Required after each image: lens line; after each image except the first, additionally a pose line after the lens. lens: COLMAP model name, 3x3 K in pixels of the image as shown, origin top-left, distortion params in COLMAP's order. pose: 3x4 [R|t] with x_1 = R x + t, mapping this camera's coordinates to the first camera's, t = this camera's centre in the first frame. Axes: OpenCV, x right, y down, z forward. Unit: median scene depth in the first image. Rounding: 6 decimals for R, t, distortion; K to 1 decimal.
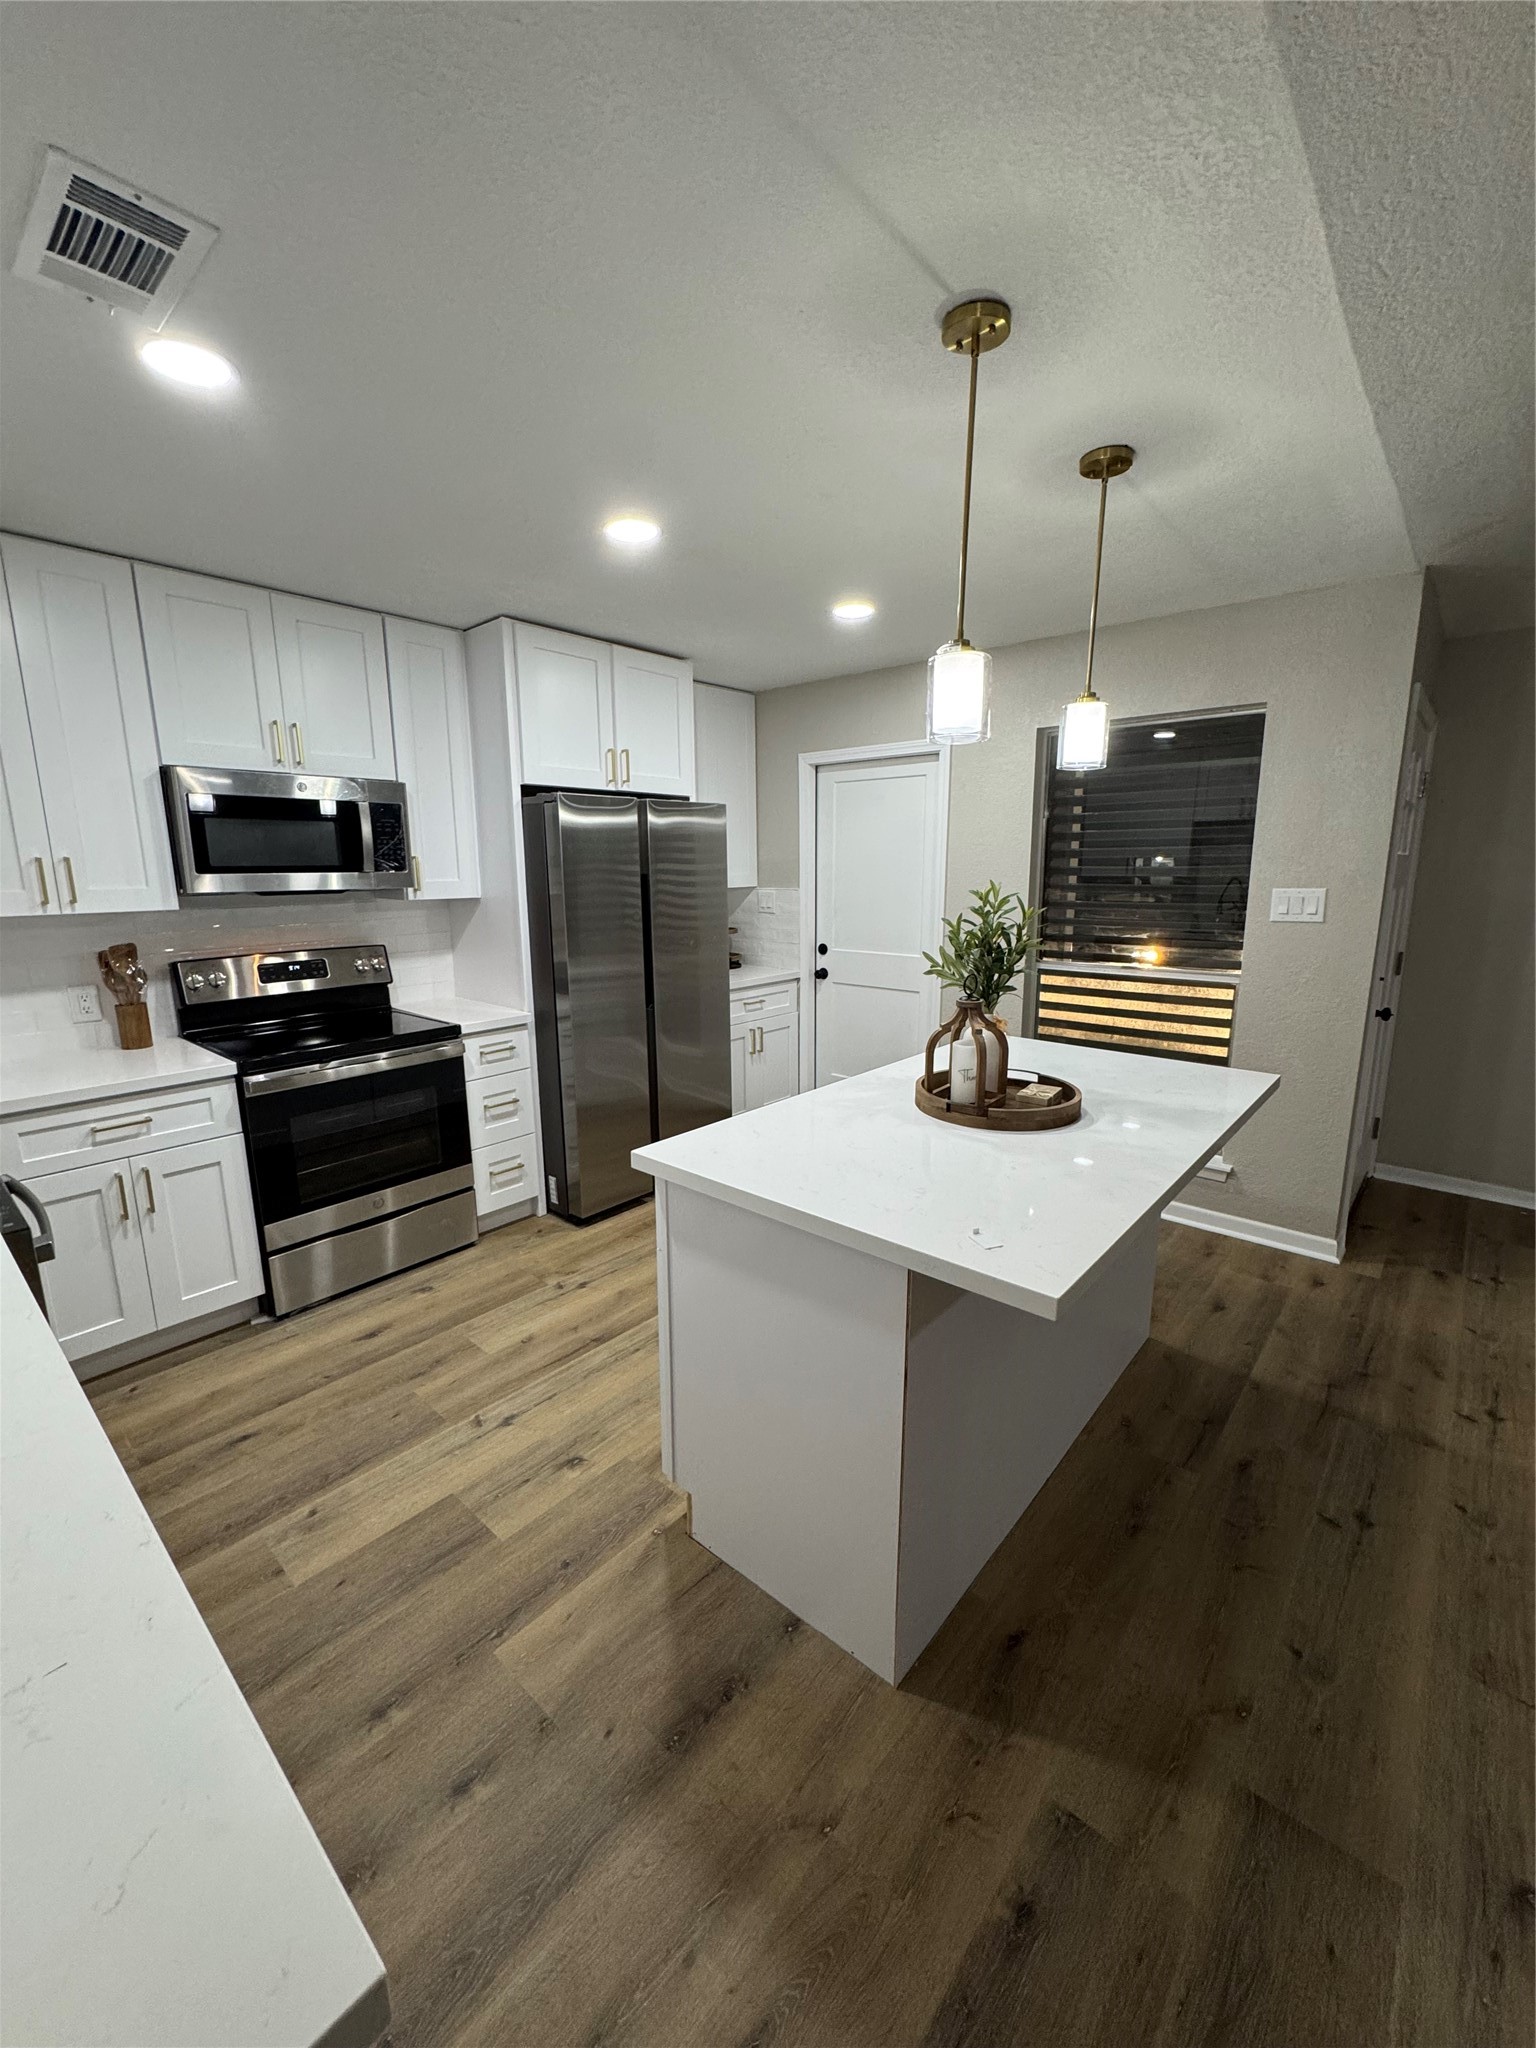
lens RADIAL K [[820.2, 0, 769.9], [0, 820.2, 1024.2], [0, 0, 1]] dist [-0.003313, 0.000038]
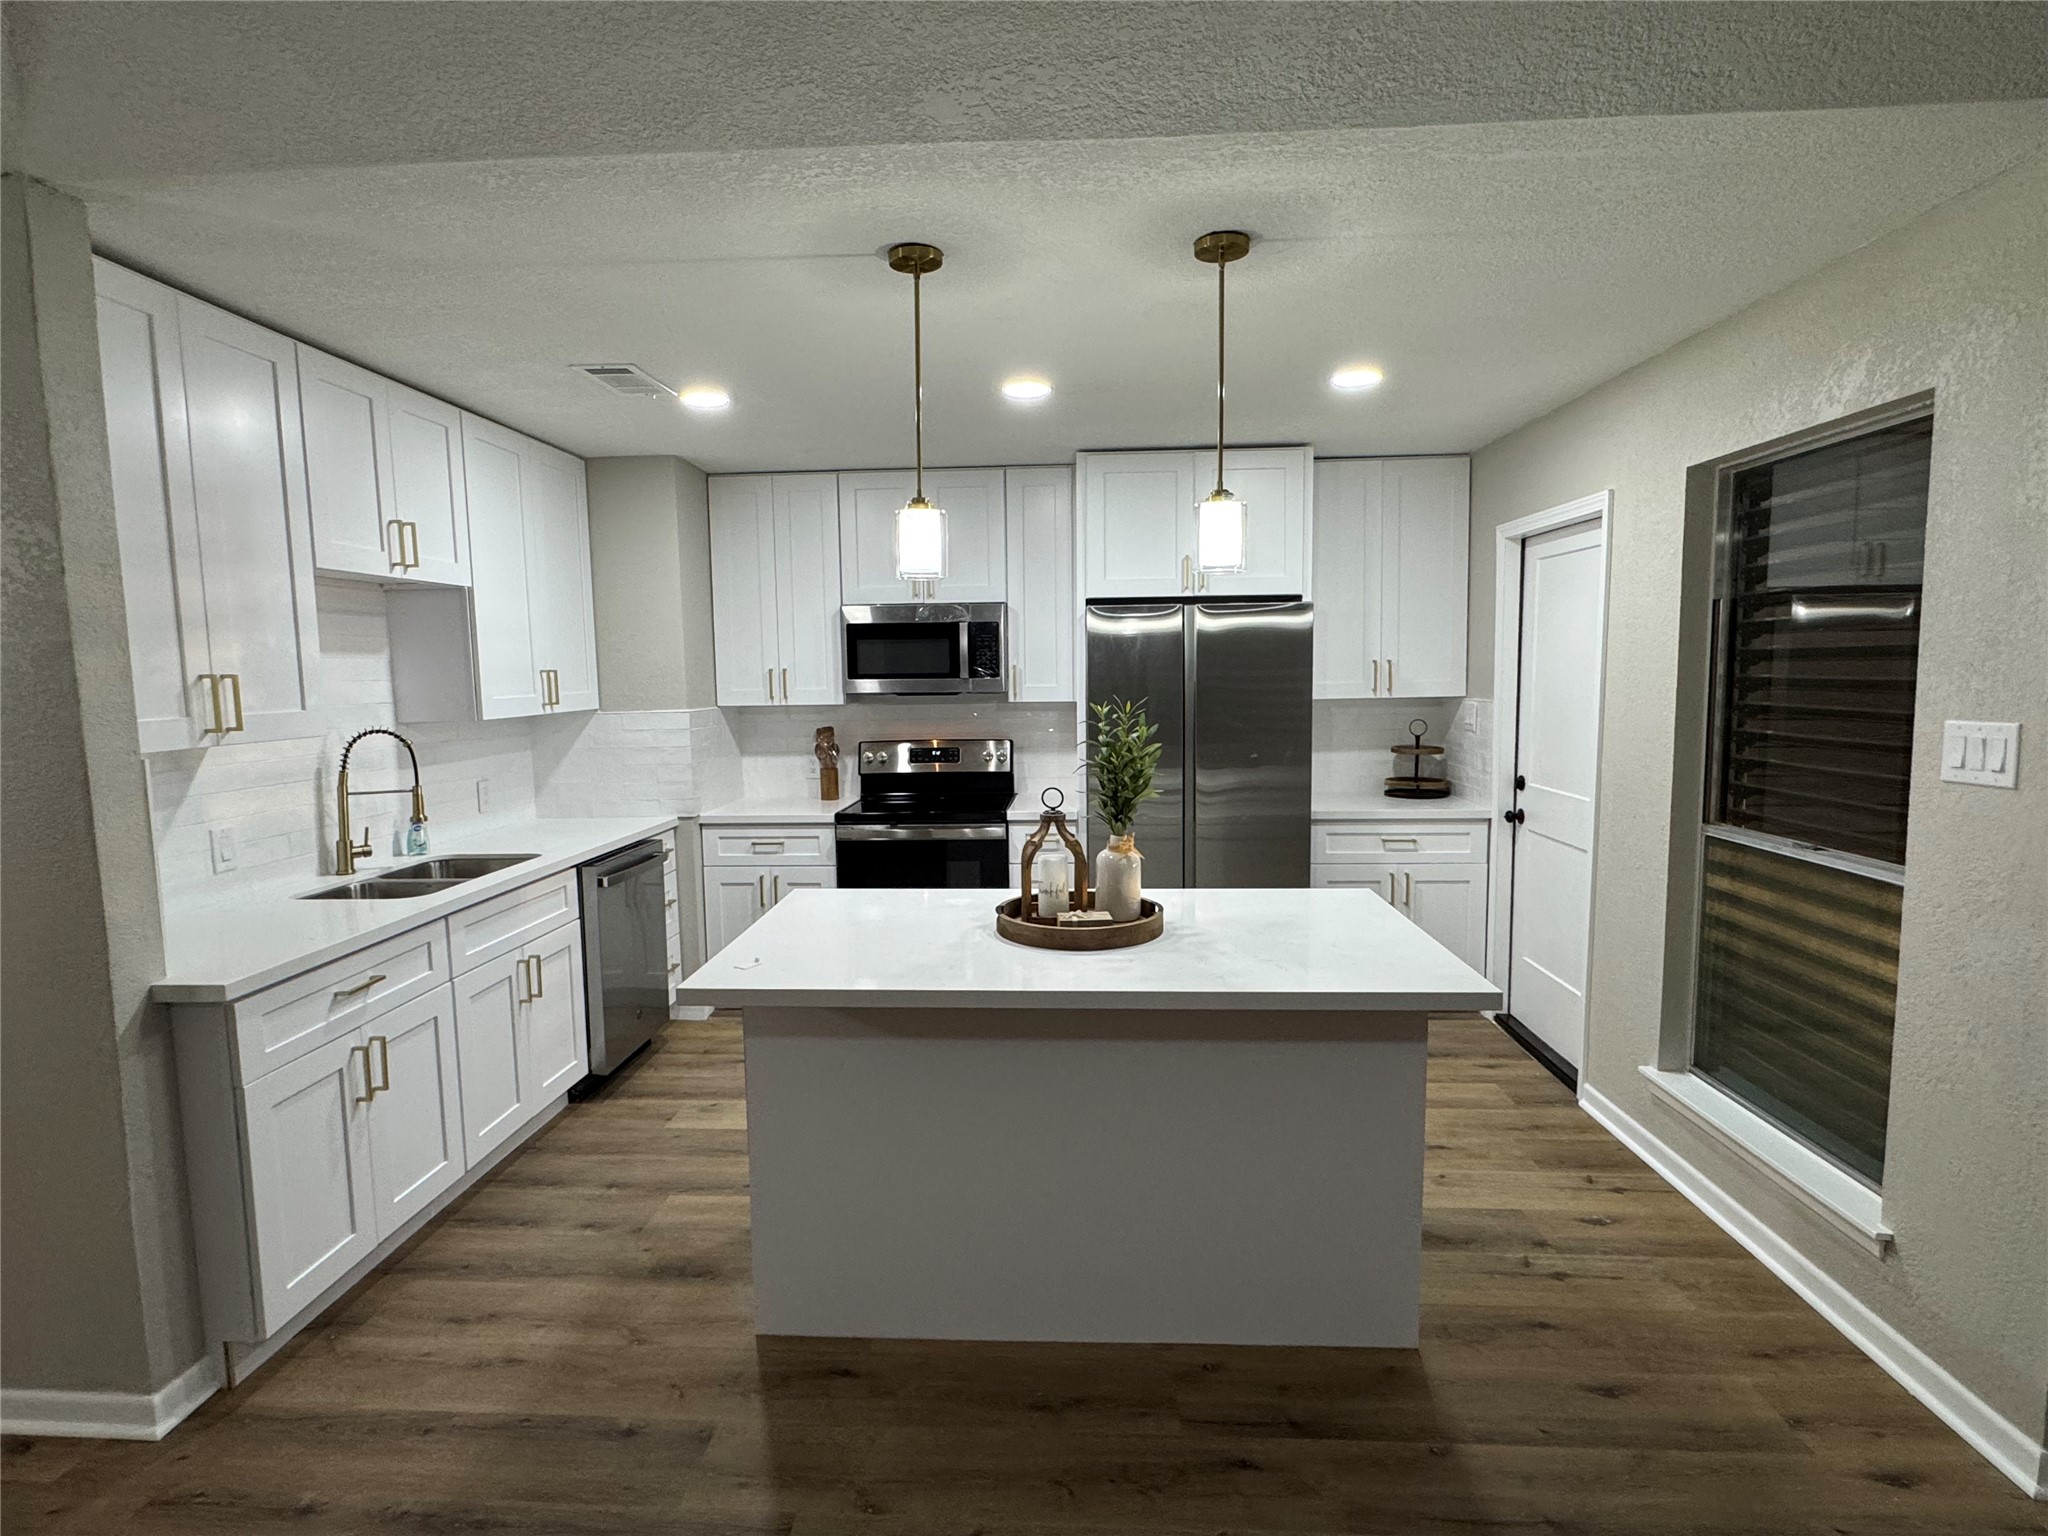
lens RADIAL K [[1054.9, 0, 1017.3], [0, 1054.9, 769.6], [0, 0, 1]] dist [-0.003208, -0.000219]
pose [[0.615052, 0.075613, -0.784853, 0.883324], [-0.142655, 0.989636, -0.016450, -0.040203], [0.775475, 0.122081, 0.619464, 0.114674]]
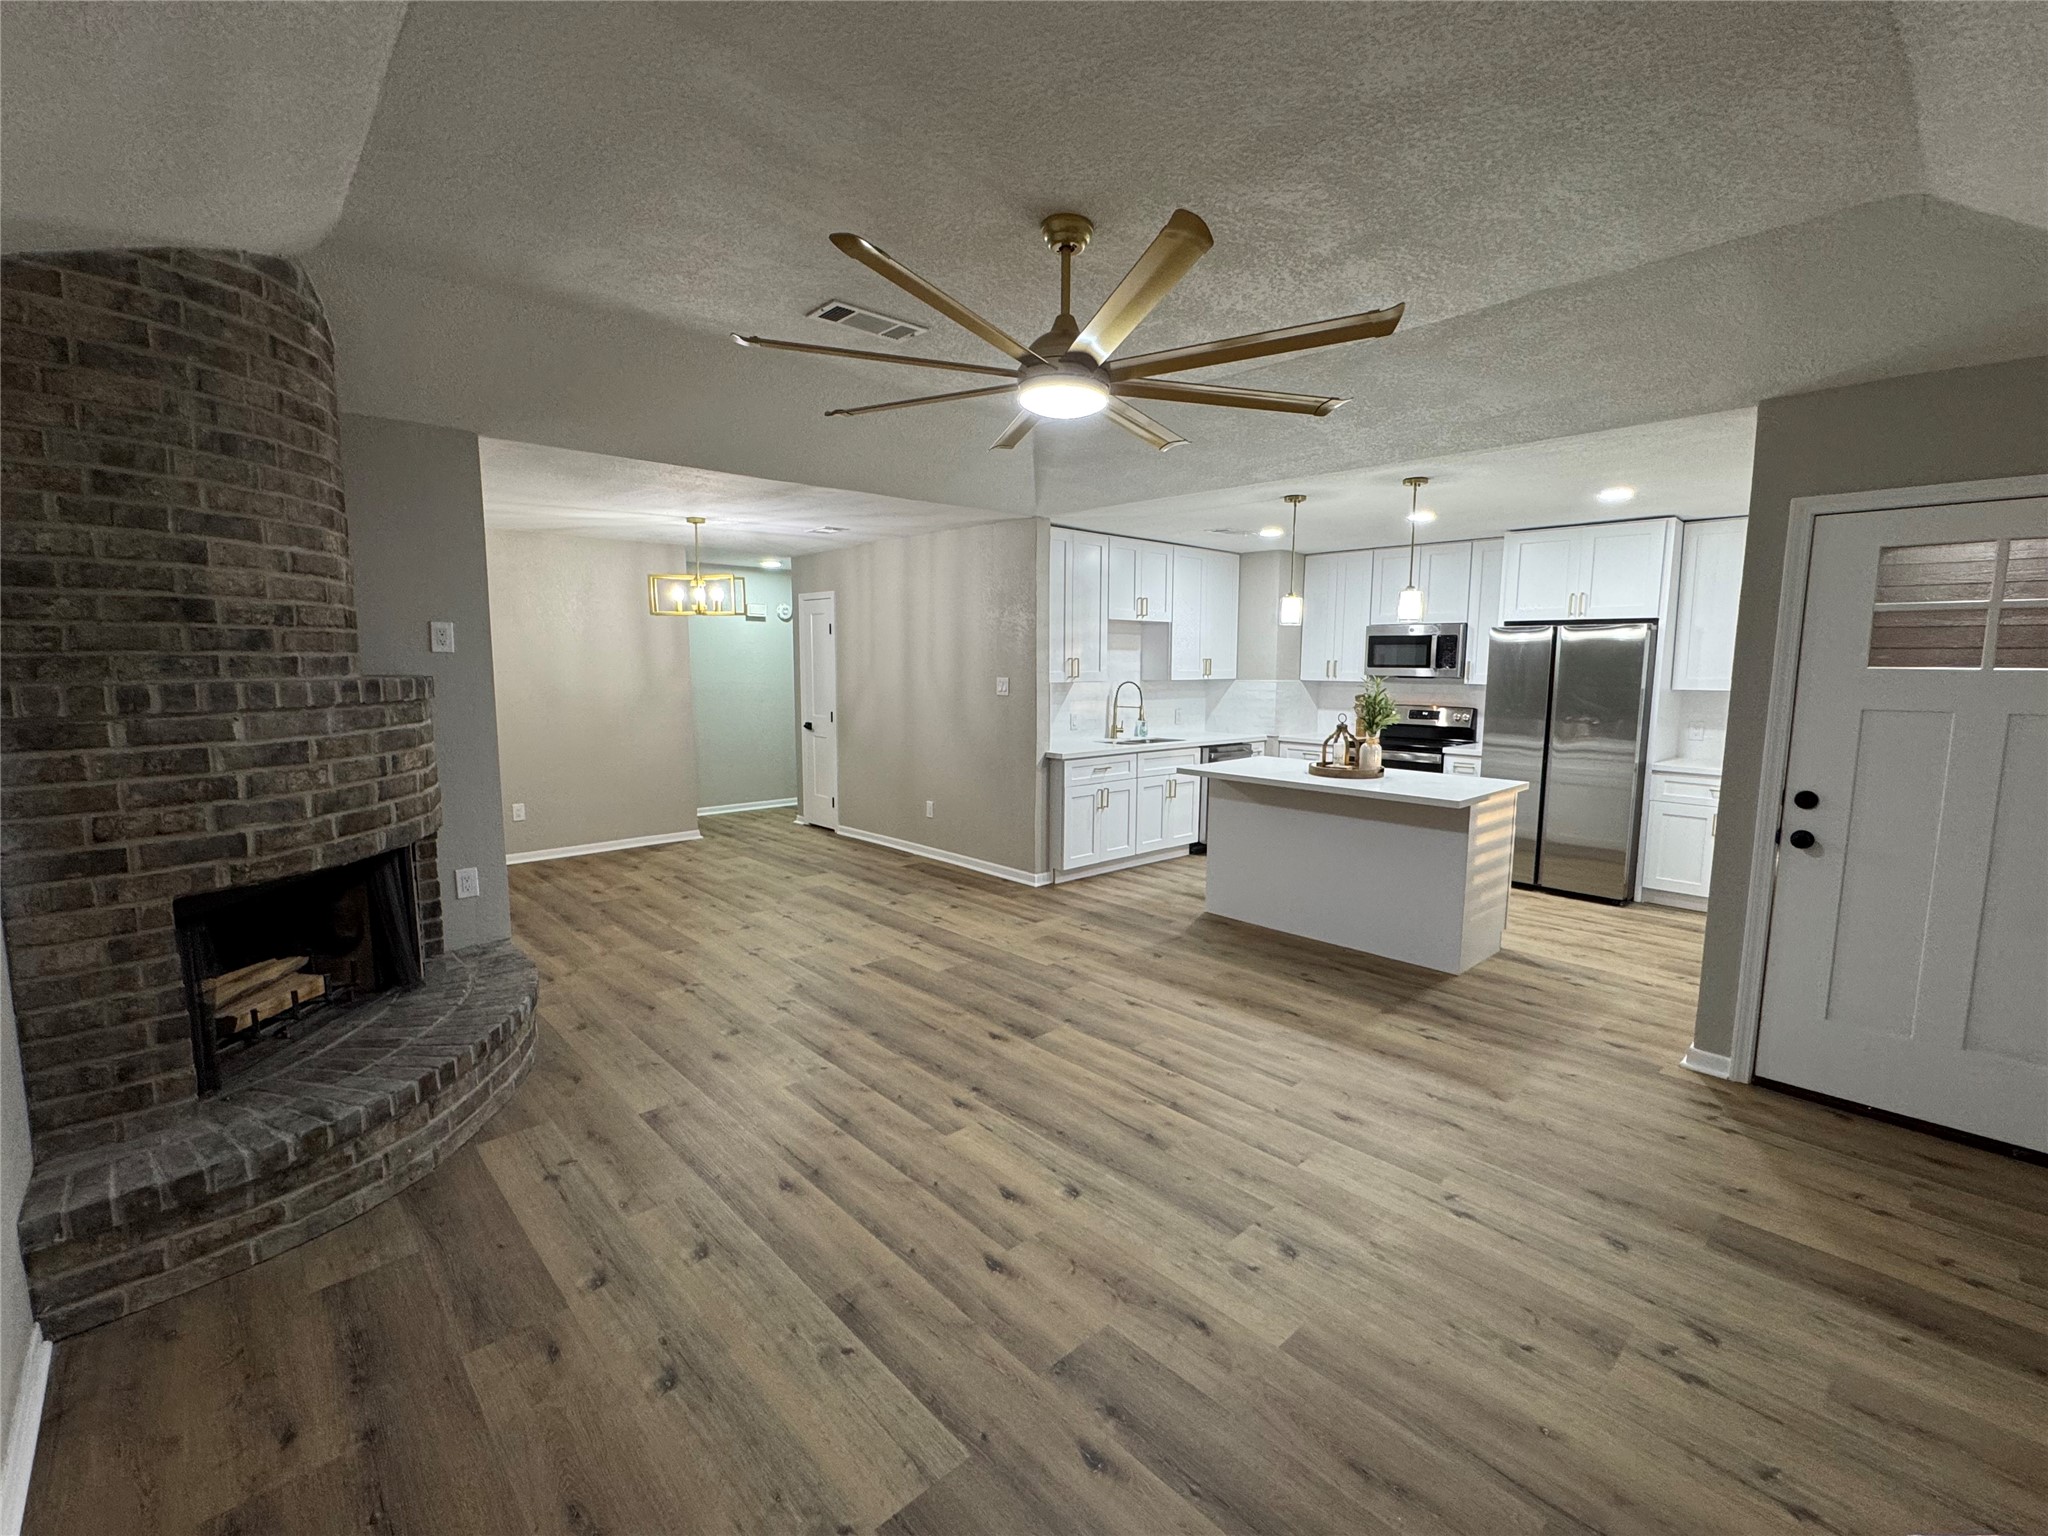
lens RADIAL K [[900.8, 0, 1024.3], [0, 900.8, 769.4], [0, 0, 1]] dist [-0.002903, -0.000550]
pose [[-0.103556, 0.128039, -0.986348, 2.075321], [-0.197693, 0.969244, 0.146575, -0.074654], [0.974779, 0.210173, -0.075058, 0.242678]]
